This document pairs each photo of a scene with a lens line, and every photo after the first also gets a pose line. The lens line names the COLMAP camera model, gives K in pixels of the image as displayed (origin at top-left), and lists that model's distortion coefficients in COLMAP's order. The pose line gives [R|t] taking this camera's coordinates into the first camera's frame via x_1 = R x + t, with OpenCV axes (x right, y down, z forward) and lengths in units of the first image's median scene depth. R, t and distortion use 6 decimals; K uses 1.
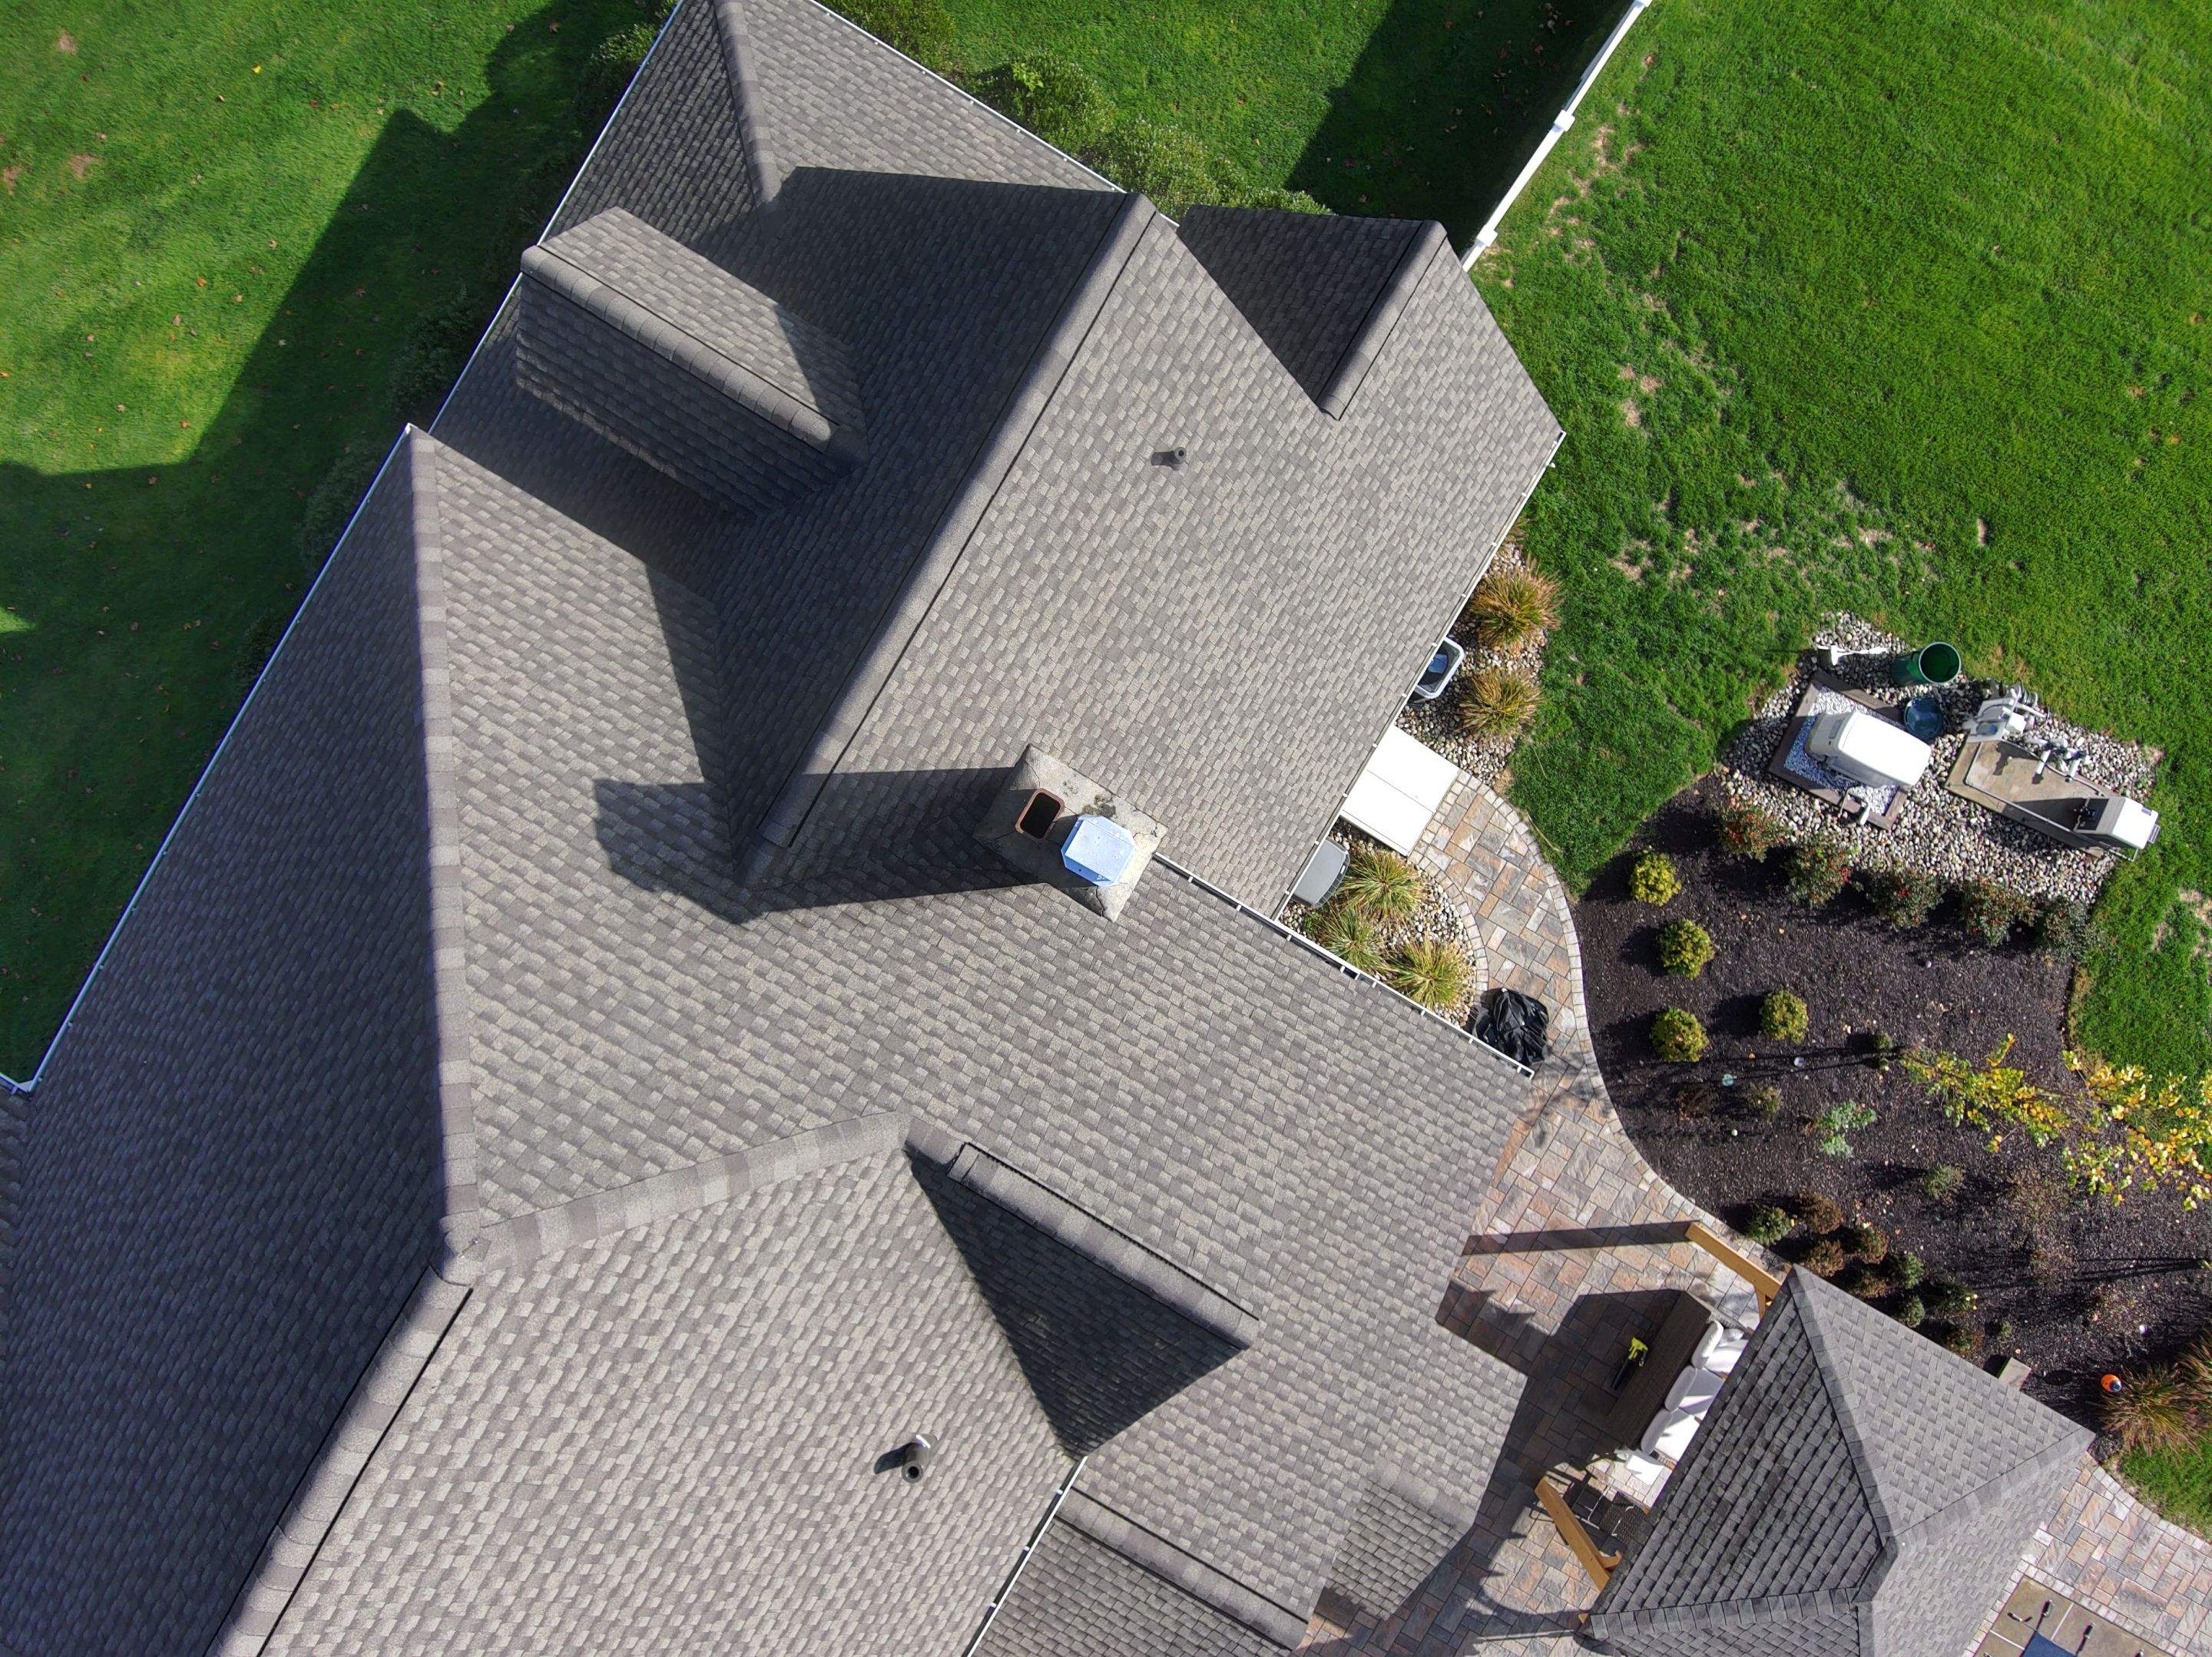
lens RADIAL K [[1302.6, 0, 1111.9], [0, 1302.6, 817.5], [0, 0, 1]] dist [0.045888, -0.057253]
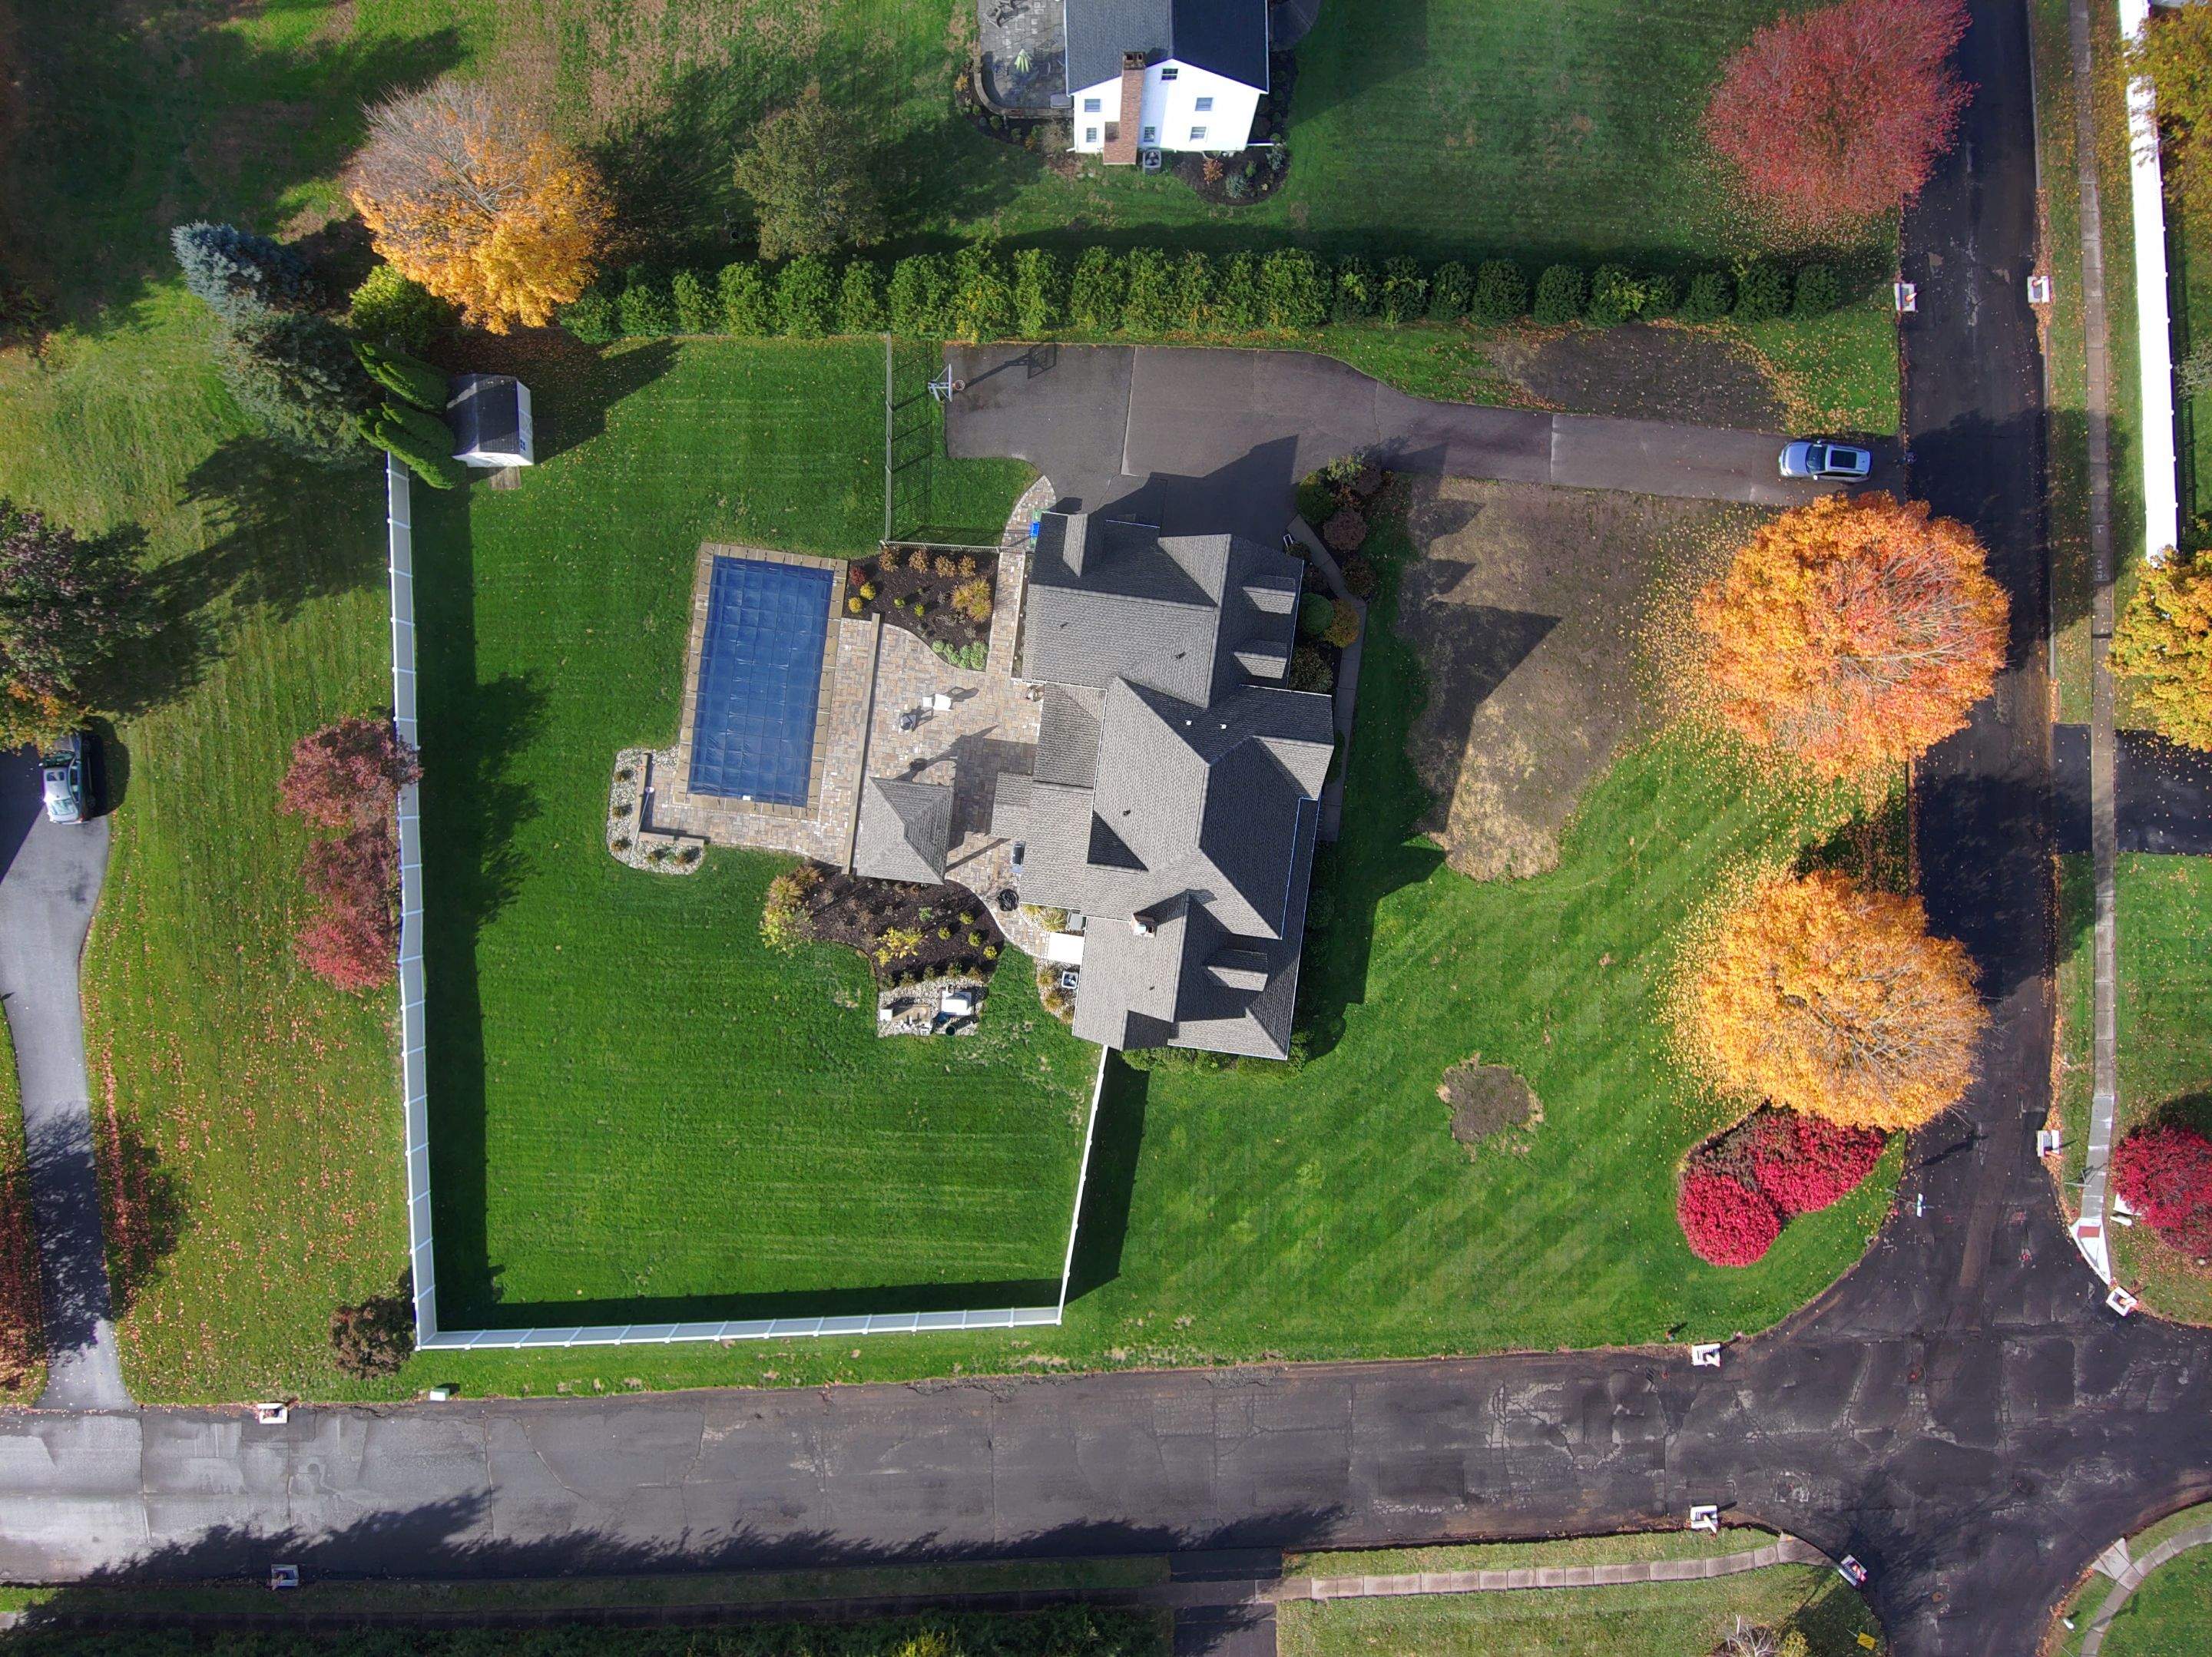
lens RADIAL K [[1310.8, 0, 1104.3], [0, 1310.8, 821.0], [0, 0, 1]] dist [0.057921, -0.083311]
pose [[-0.918136, 0.394655, -0.035692, 0.092724], [-0.392675, -0.918216, -0.051819, 0.472349], [-0.053224, -0.033562, 0.998018, -2.867105]]
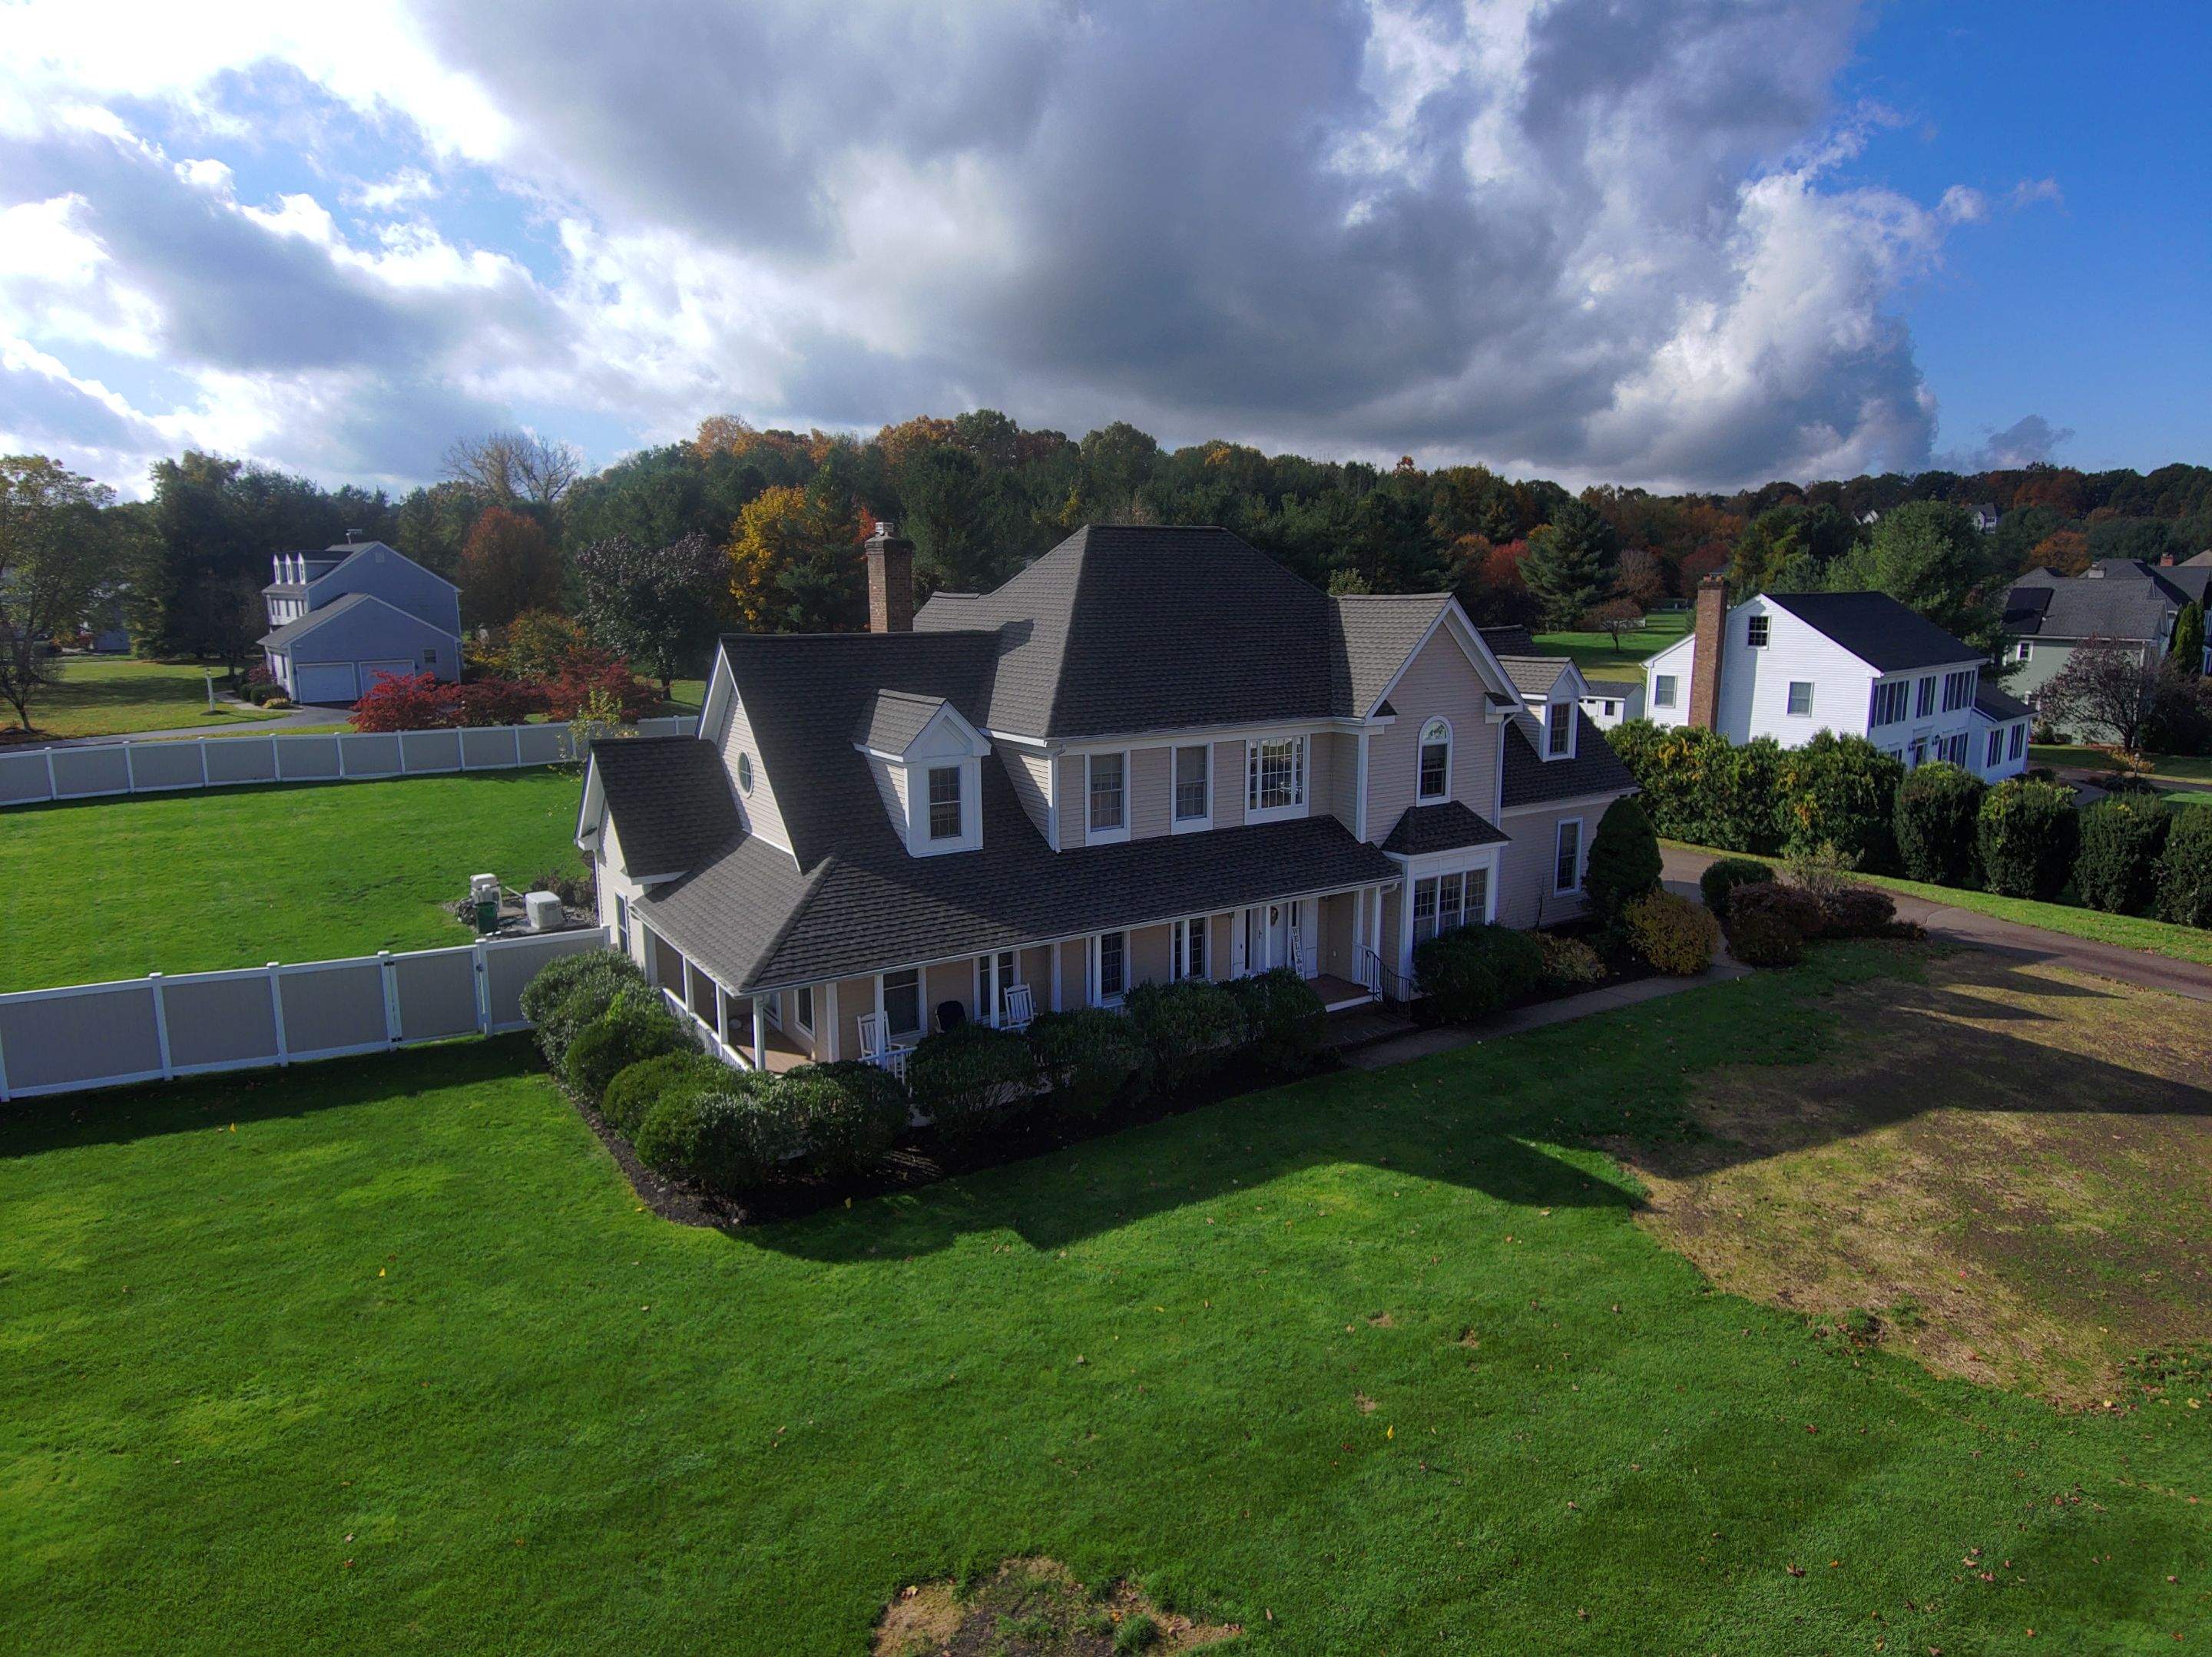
lens RADIAL K [[1310.8, 0, 1113.1], [0, 1310.8, 817.6], [0, 0, 1]] dist [0.057921, -0.083311]
pose [[-0.894597, -0.101652, 0.435159, -0.993536], [0.446751, -0.180572, 0.876246, -1.341867], [-0.010494, 0.978295, 0.206952, 0.451886]]
